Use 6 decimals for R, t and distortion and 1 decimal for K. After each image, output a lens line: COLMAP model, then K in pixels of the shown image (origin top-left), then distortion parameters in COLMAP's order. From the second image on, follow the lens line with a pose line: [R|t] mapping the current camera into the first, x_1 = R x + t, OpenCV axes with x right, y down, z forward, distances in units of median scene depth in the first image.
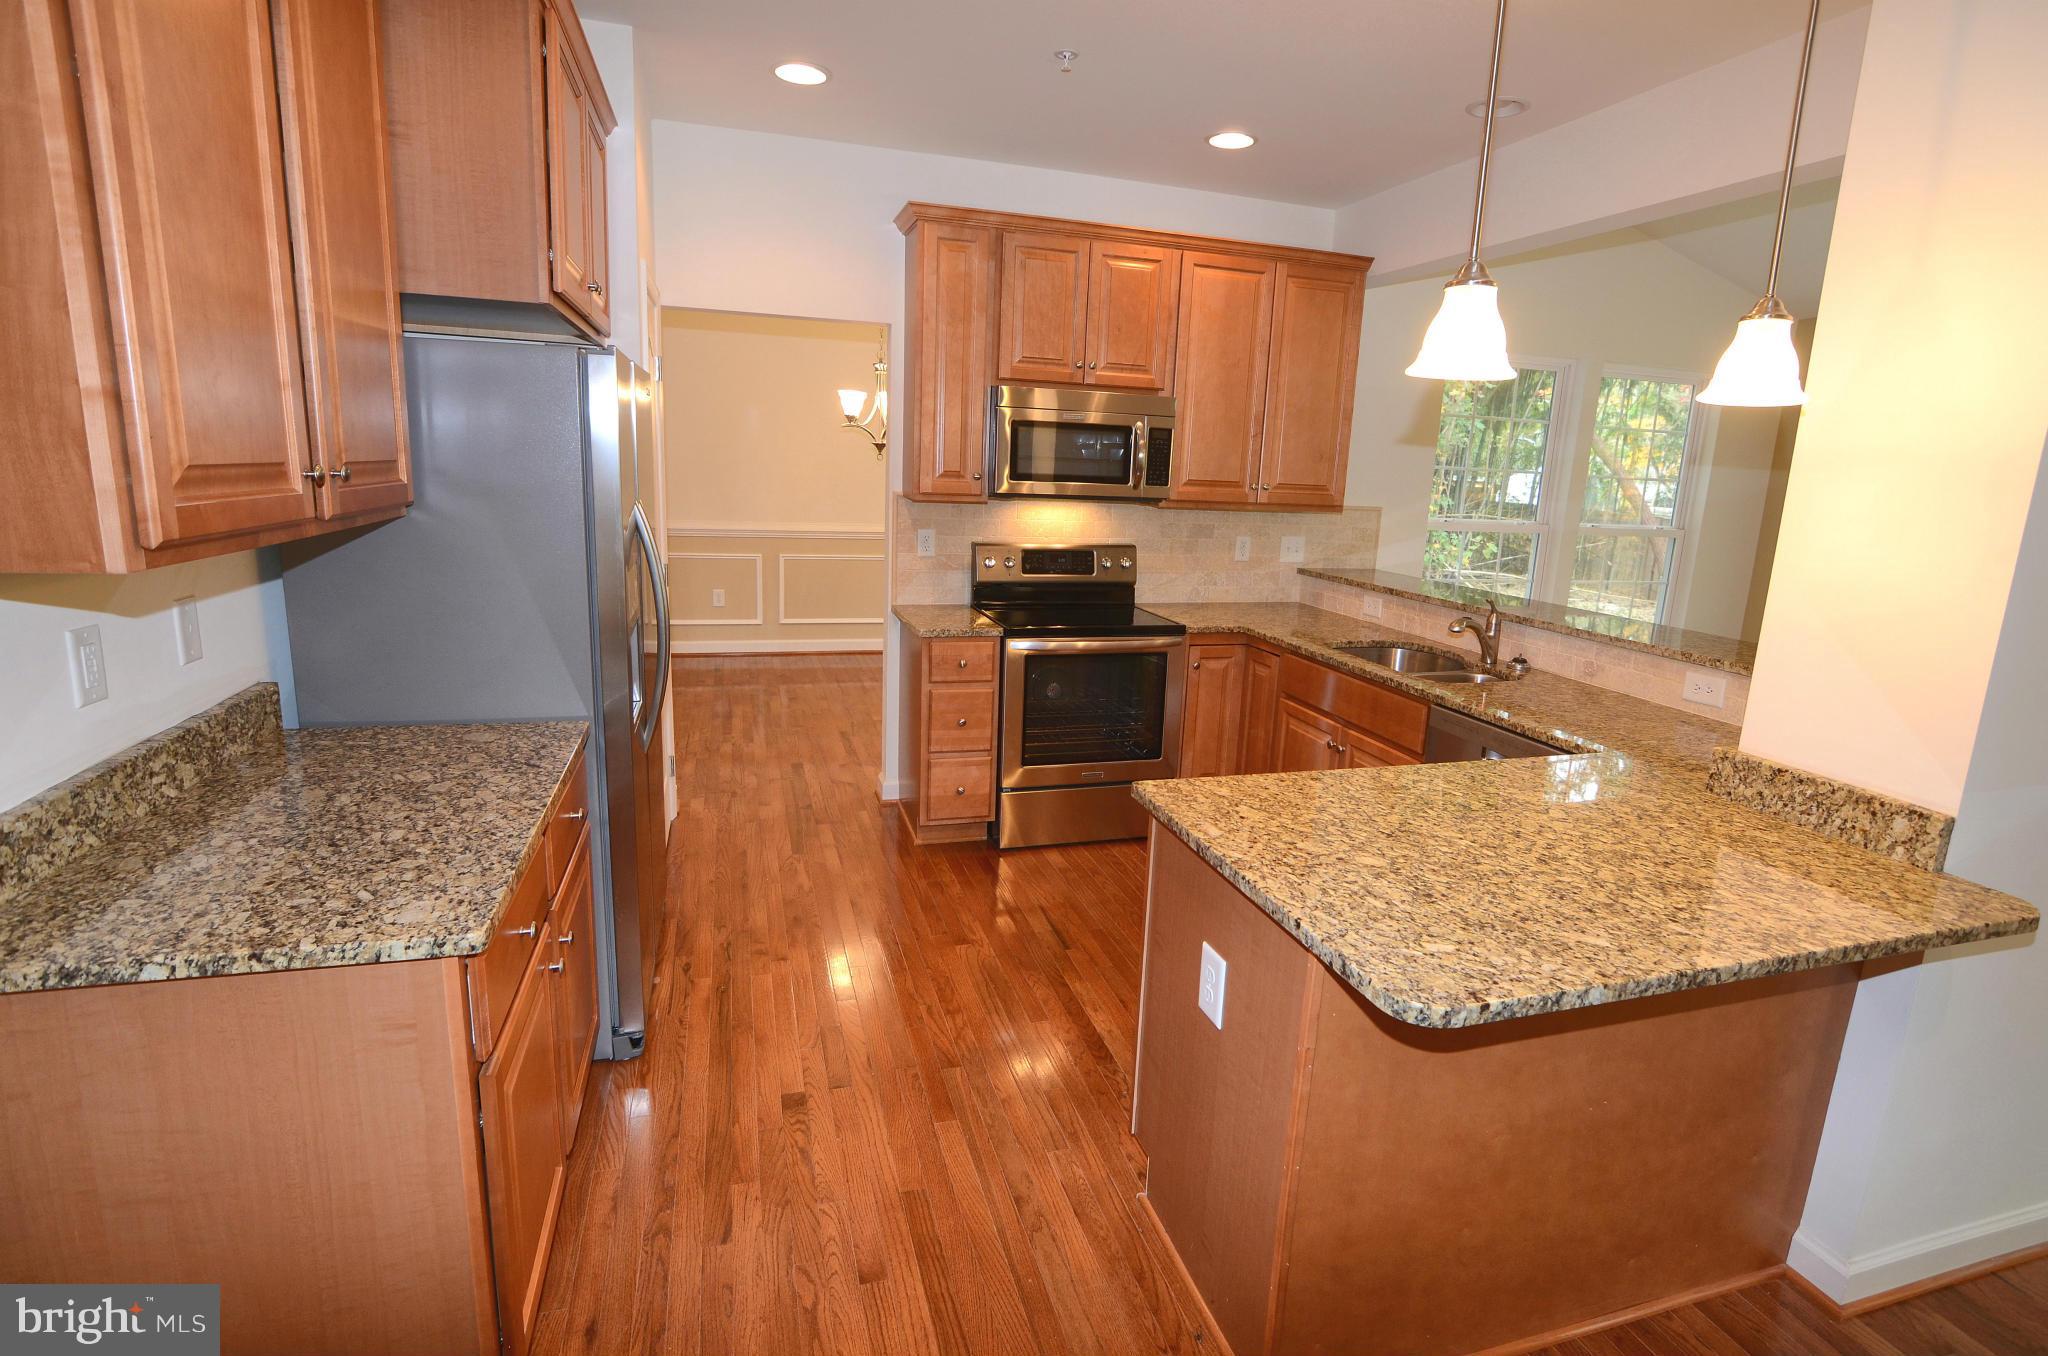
lens RADIAL K [[997.7, 0, 1042.2], [0, 997.7, 667.9], [0, 0, 1]] dist [-0.025142, 0.003839]
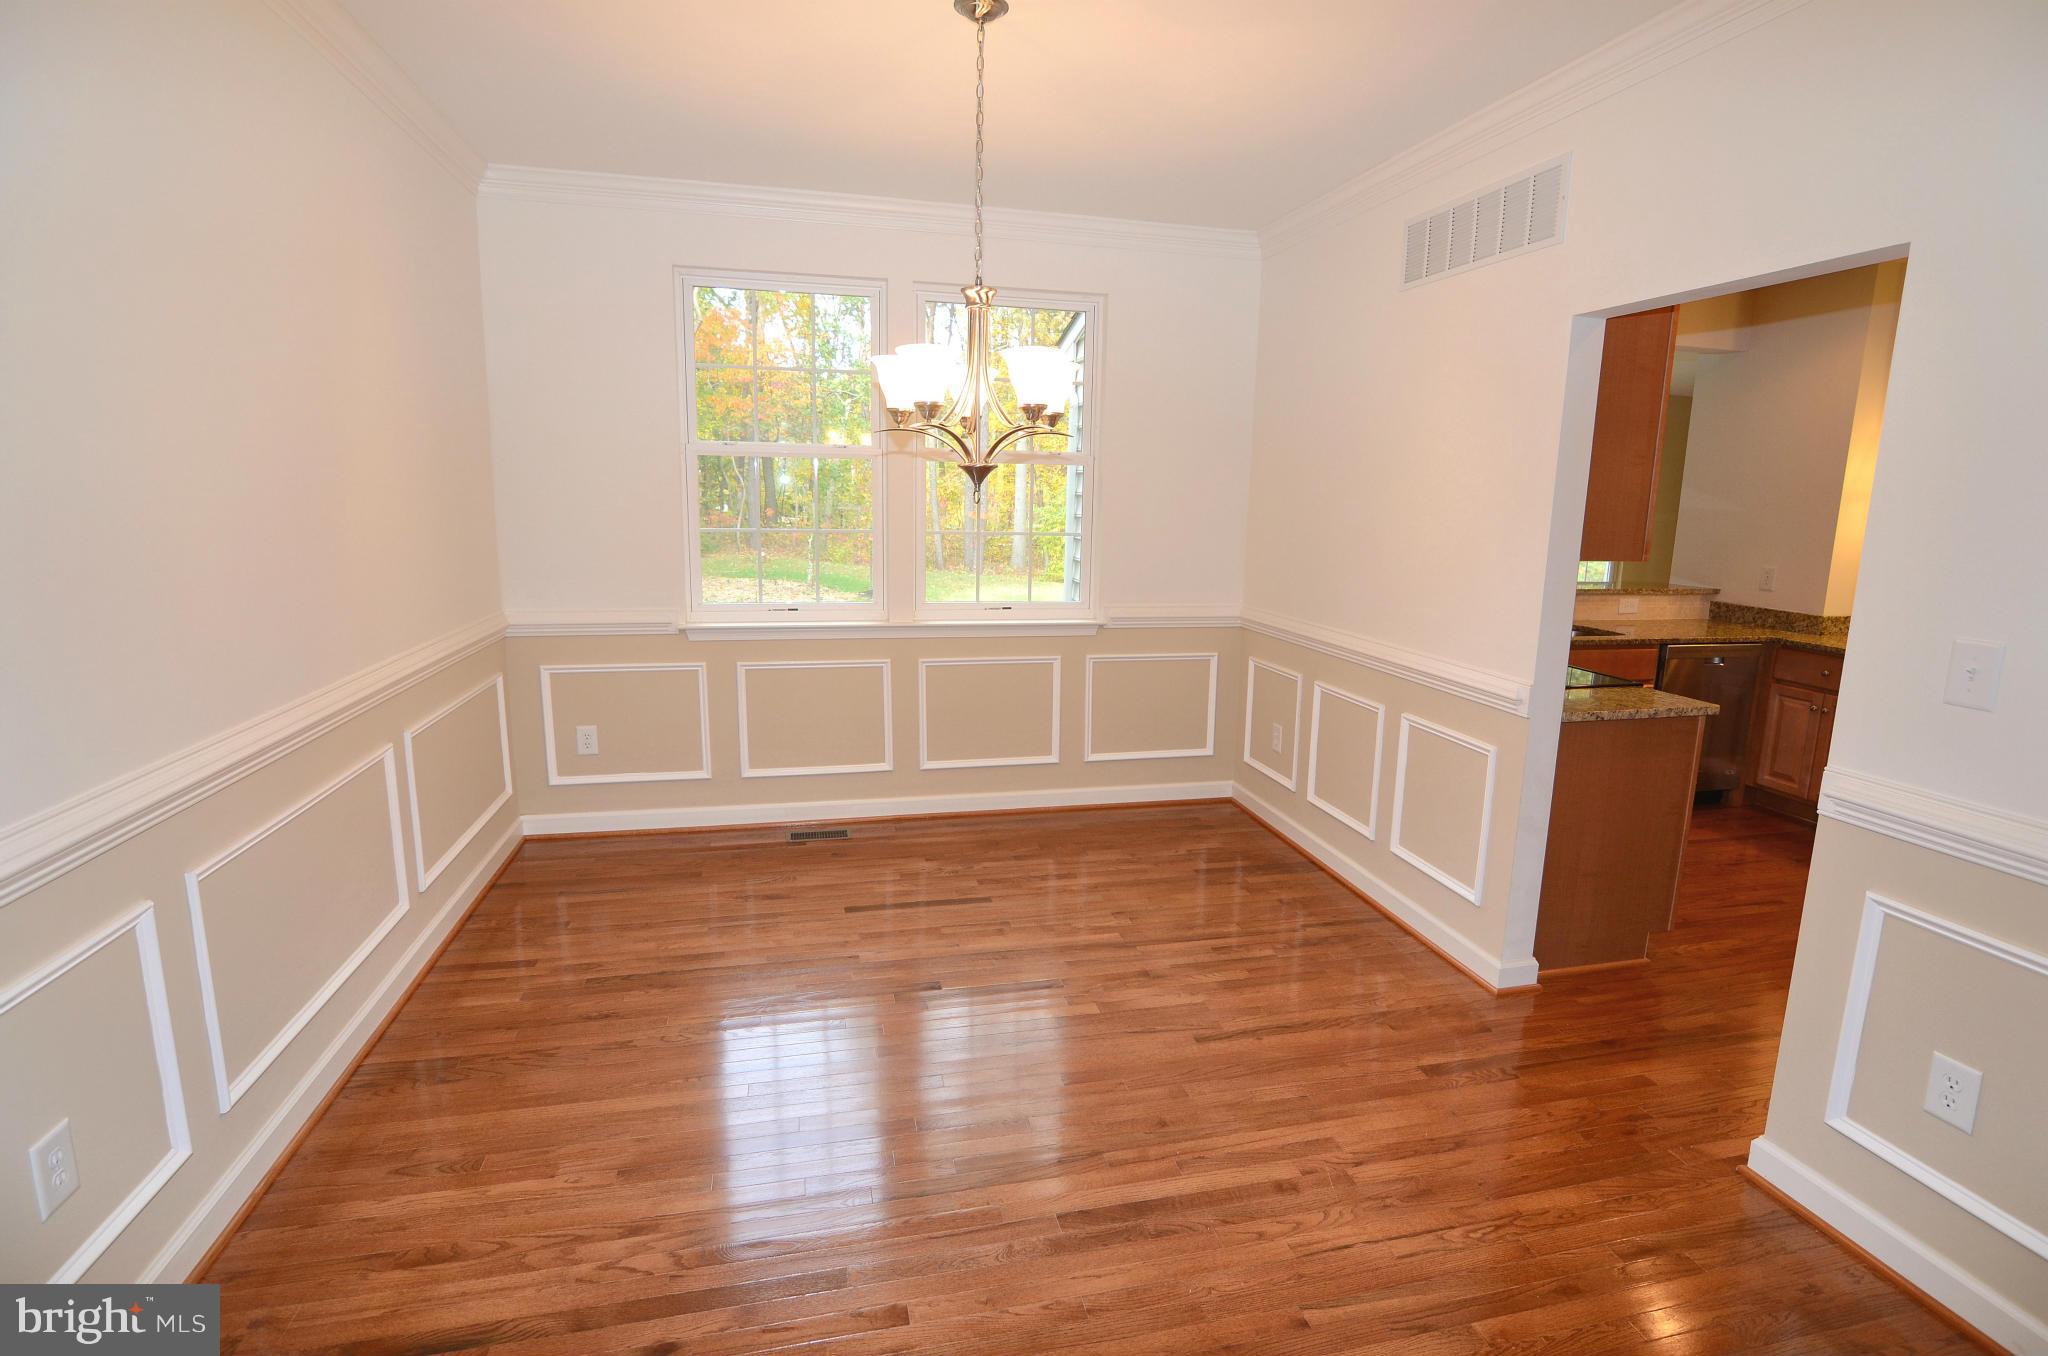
lens RADIAL K [[997.7, 0, 1037.4], [0, 997.7, 681.2], [0, 0, 1]] dist [-0.025142, 0.003839]
pose [[0.049461, -0.226104, 0.972847, -0.905138], [0.186348, 0.959024, 0.213418, -0.324653], [-0.981238, 0.170732, 0.089568, 1.382203]]
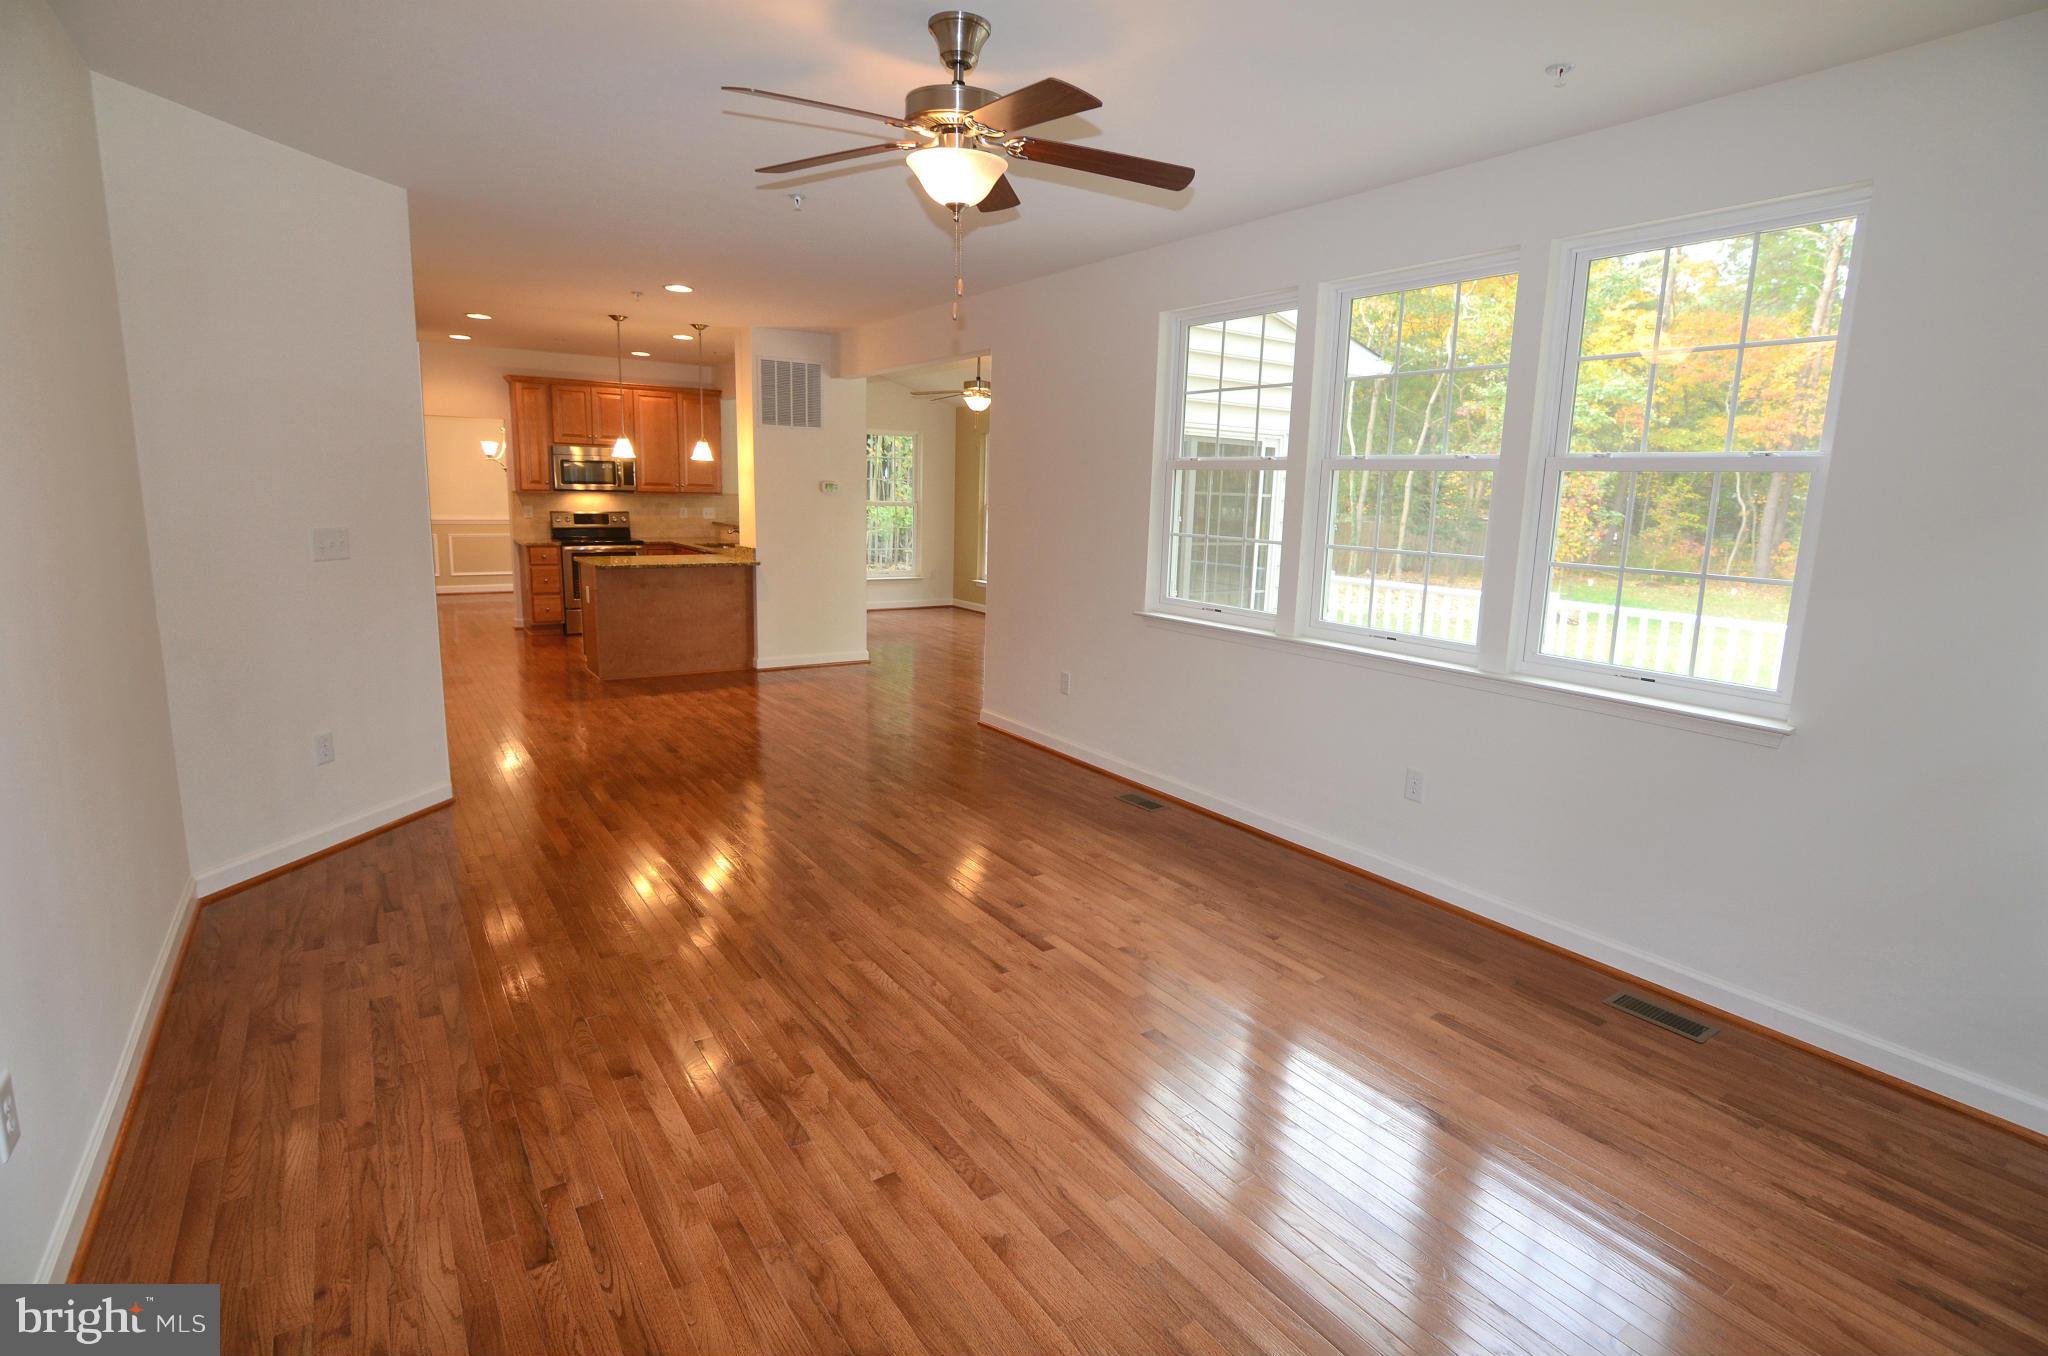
lens RADIAL K [[997.7, 0, 1045.7], [0, 997.7, 664.6], [0, 0, 1]] dist [-0.025142, 0.003839]
pose [[0.951293, -0.067452, 0.300817, 0.329365], [0.072166, 0.997382, -0.004575, 0.345576], [-0.299721, 0.026061, 0.953671, -1.637675]]
